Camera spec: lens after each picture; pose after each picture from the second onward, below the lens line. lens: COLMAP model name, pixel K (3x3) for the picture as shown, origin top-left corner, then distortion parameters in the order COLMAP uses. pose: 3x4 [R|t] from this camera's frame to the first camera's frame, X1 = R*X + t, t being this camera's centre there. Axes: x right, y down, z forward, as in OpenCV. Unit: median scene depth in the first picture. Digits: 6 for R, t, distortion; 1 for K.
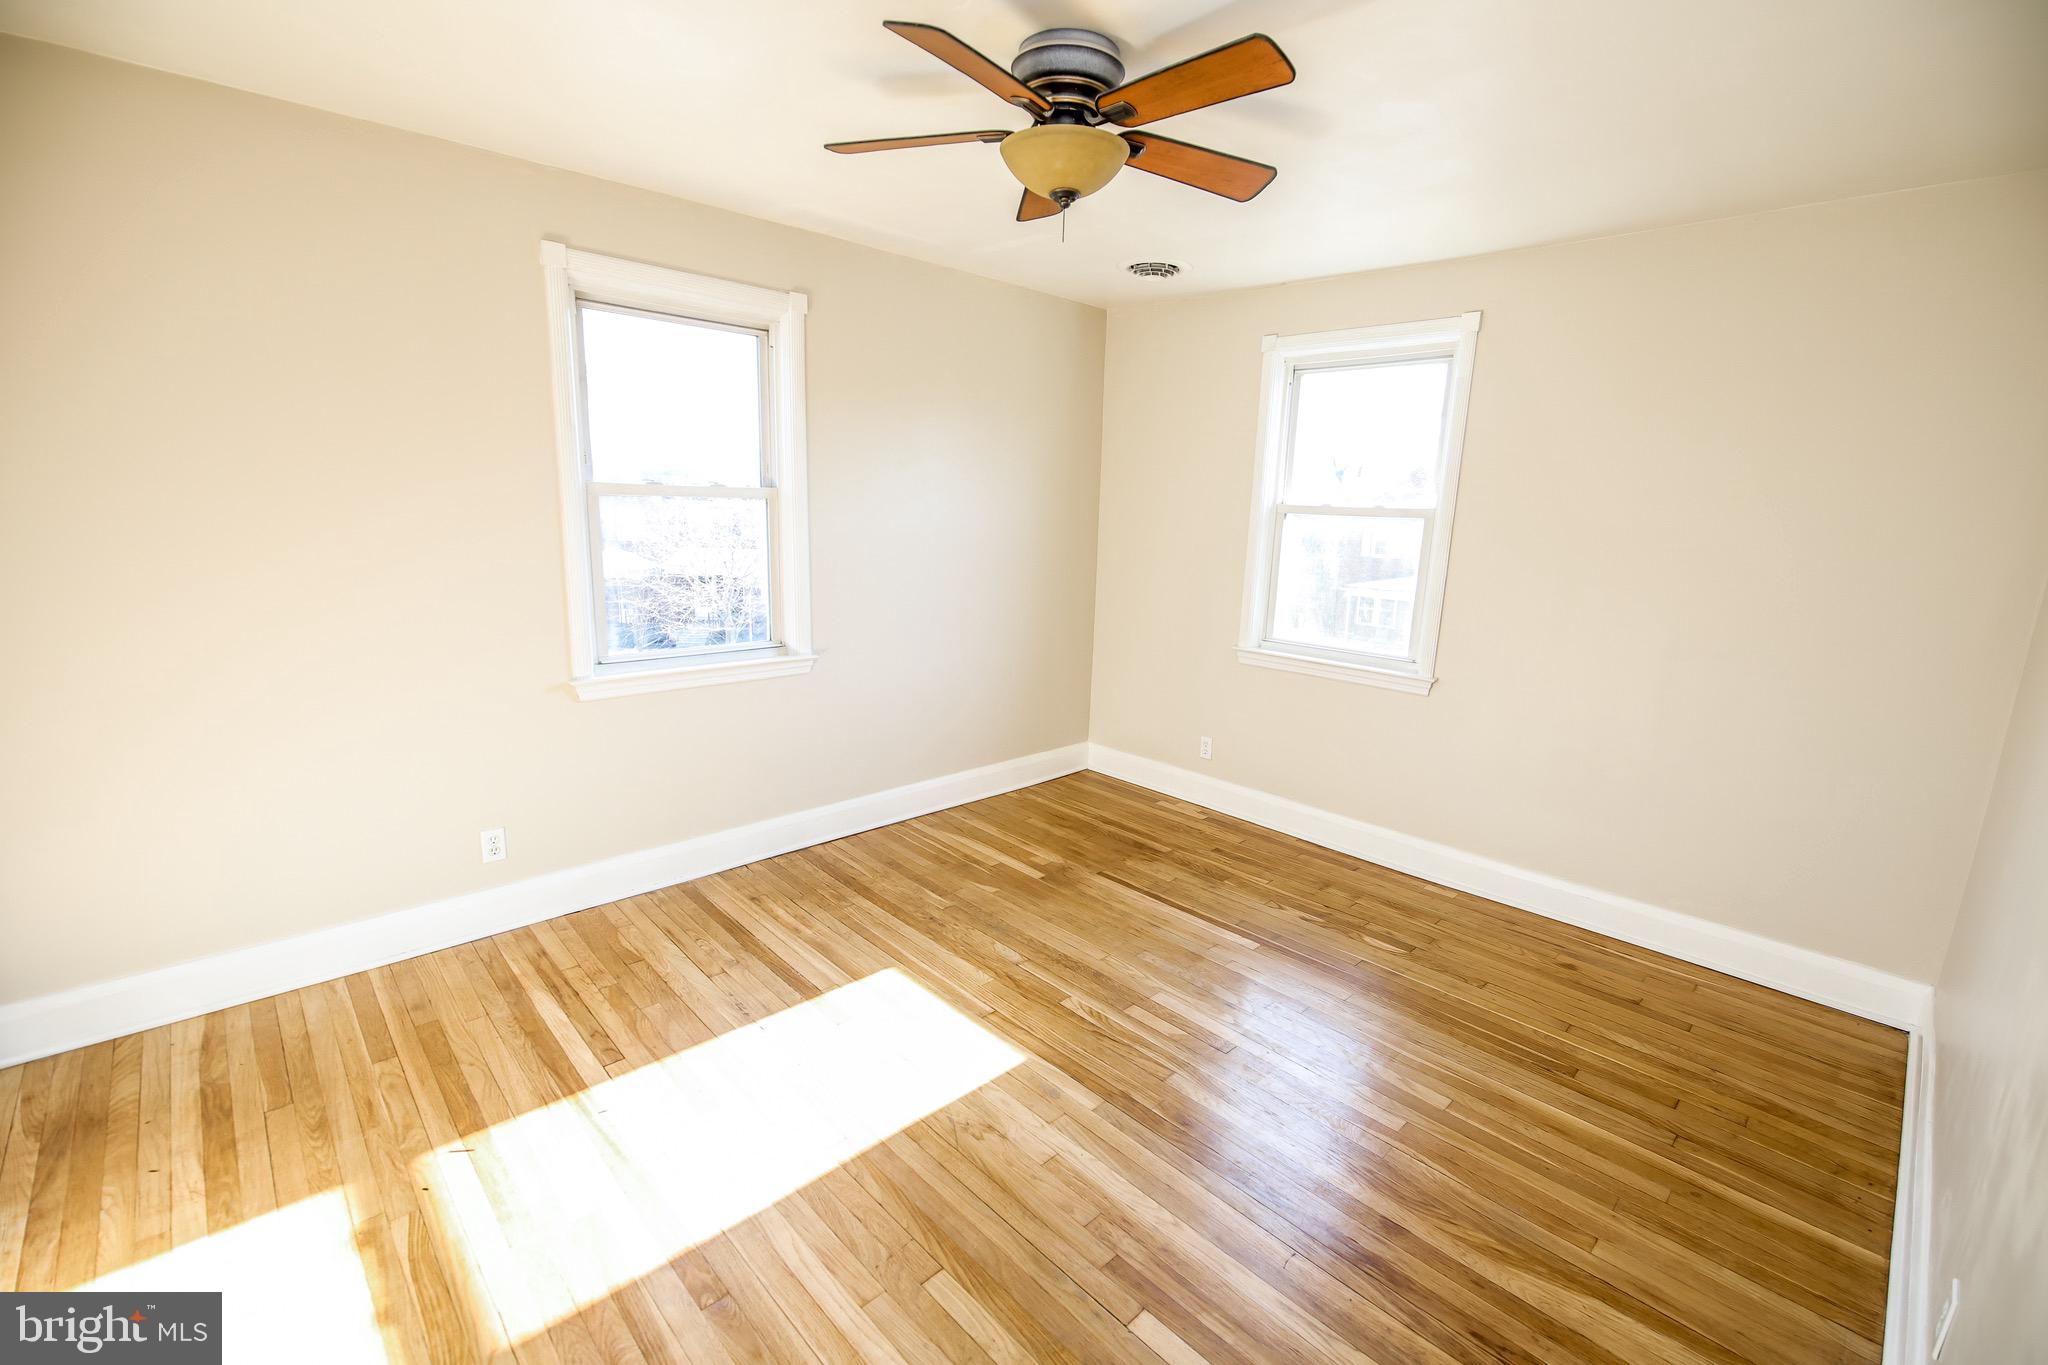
lens RADIAL K [[884.9, 0, 1033.3], [0, 884.9, 683.9], [0, 0, 1]] dist [-0.000154, -0.011170]
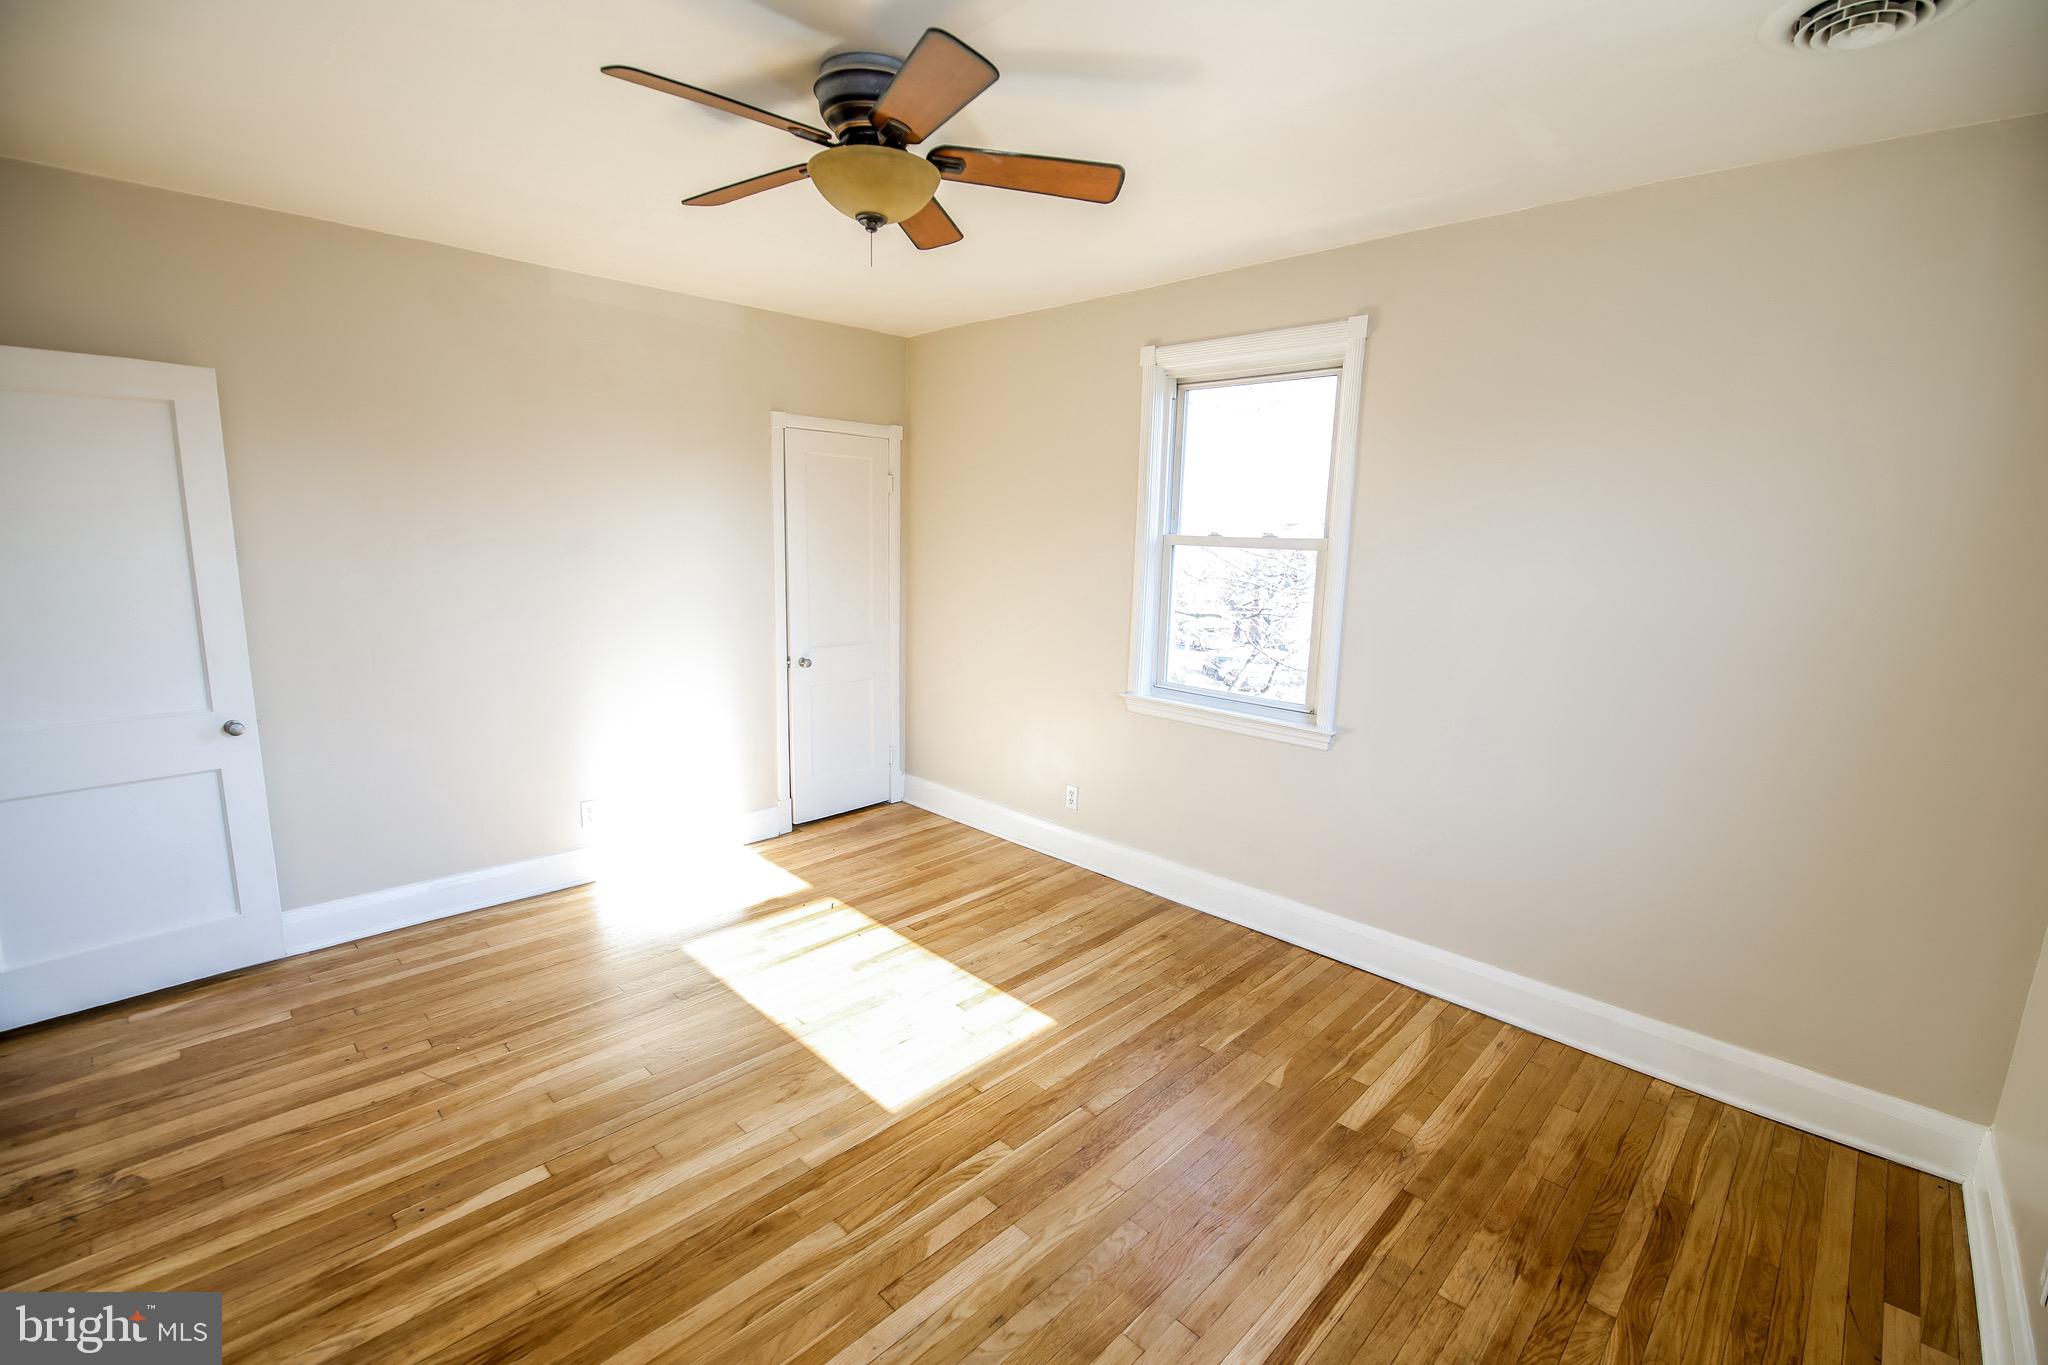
lens RADIAL K [[884.9, 0, 1033.3], [0, 884.9, 683.9], [0, 0, 1]] dist [-0.000154, -0.011170]
pose [[0.028184, 0.134832, -0.990467, 0.716263], [-0.231627, 0.964774, 0.124744, -0.142548], [0.972396, 0.225903, 0.058422, 0.811008]]
